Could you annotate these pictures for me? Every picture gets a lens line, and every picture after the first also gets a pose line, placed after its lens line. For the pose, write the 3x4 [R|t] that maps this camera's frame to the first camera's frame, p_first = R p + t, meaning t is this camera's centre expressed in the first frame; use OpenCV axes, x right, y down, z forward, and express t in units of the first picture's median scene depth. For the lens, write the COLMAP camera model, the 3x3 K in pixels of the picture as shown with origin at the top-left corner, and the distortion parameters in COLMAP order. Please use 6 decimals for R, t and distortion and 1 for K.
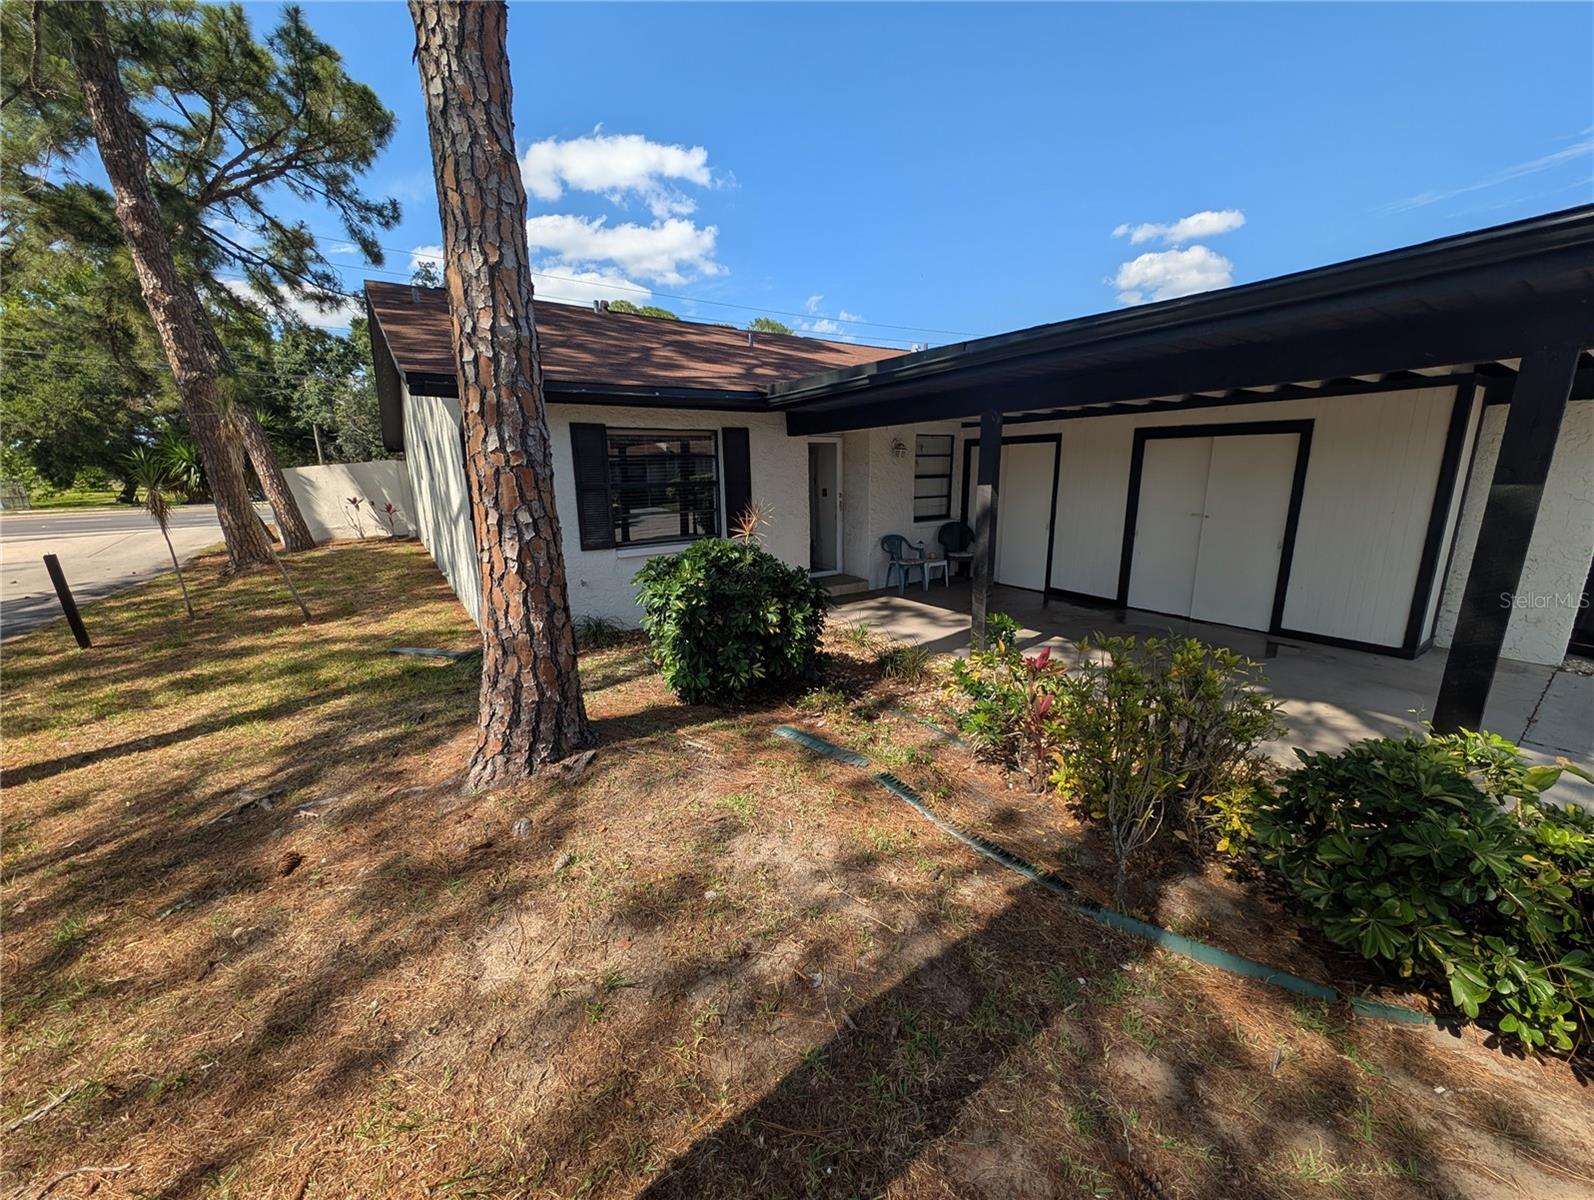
lens RADIAL K [[594.4, 0, 797.0], [0, 594.4, 600.0], [0, 0, 1]] dist [0.020353, -0.011298]
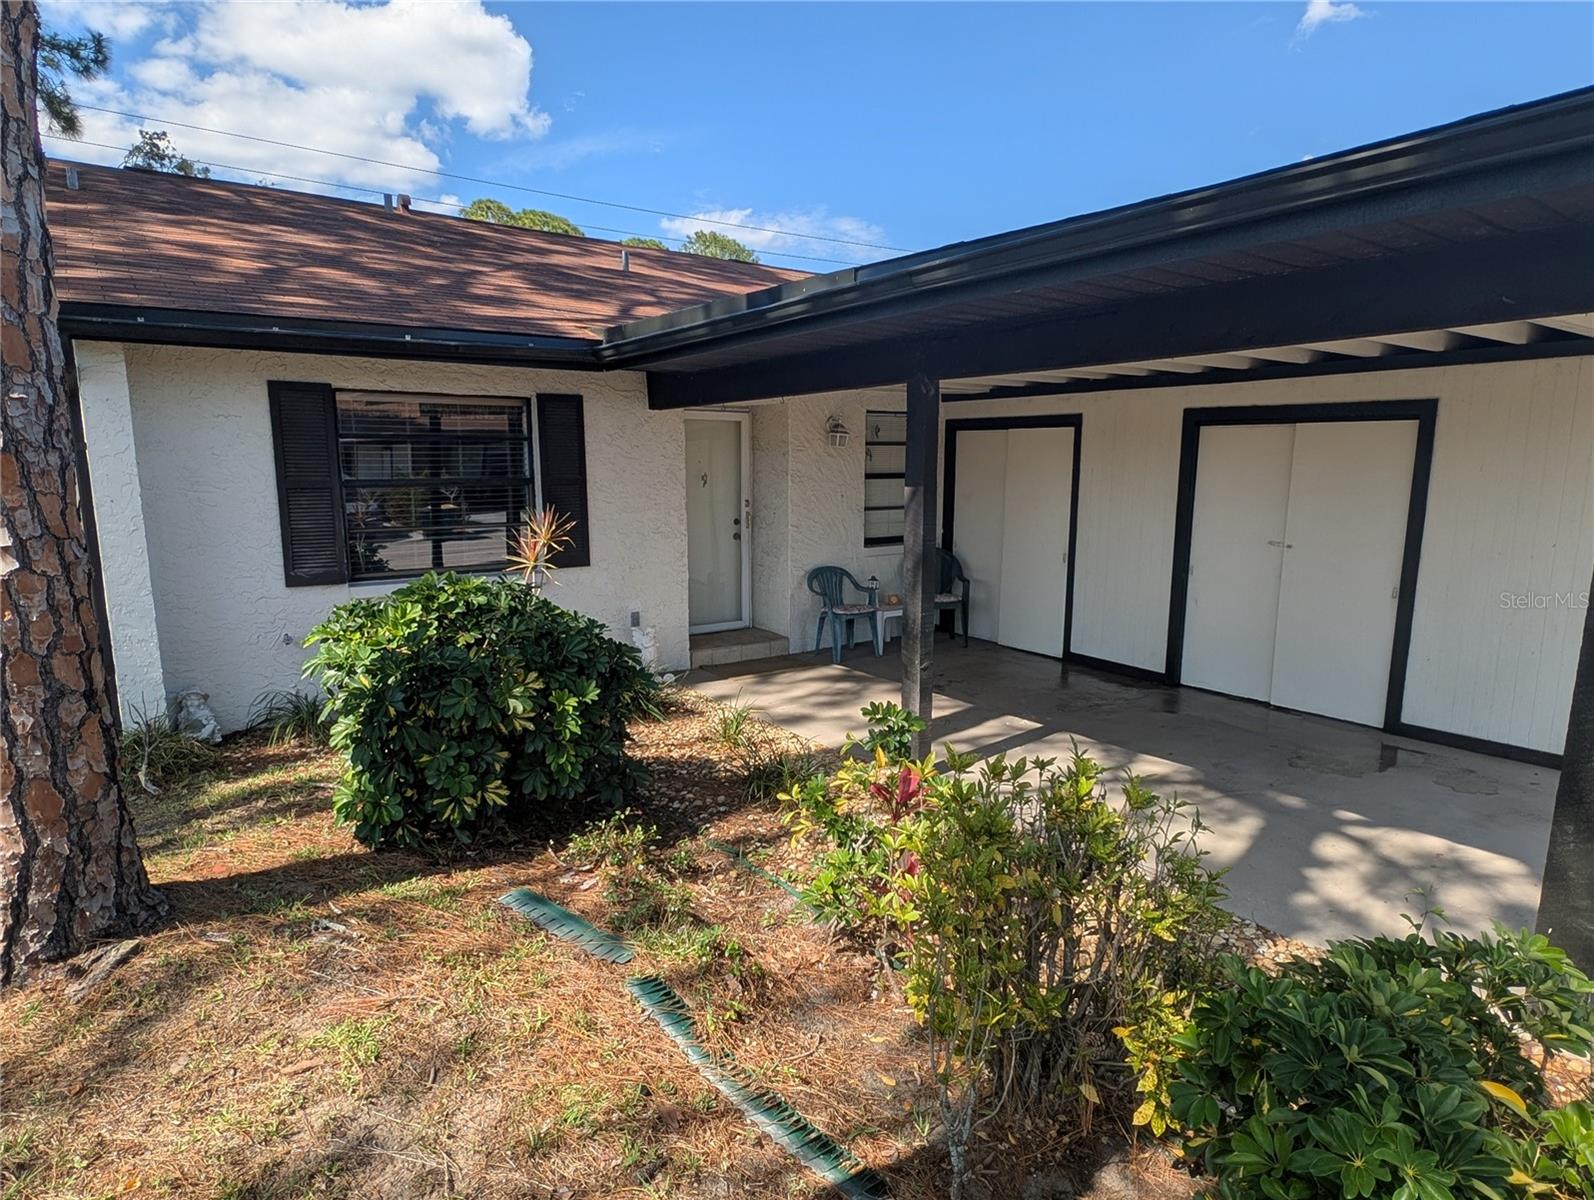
lens RADIAL K [[917.7, 0, 796.3], [0, 917.7, 616.3], [0, 0, 1]] dist [0.014359, -0.001773]
pose [[0.999465, 0.011838, 0.030485, 0.135468], [-0.010360, 0.998785, -0.048172, -0.011895], [-0.031018, 0.047830, 0.998374, 0.035621]]
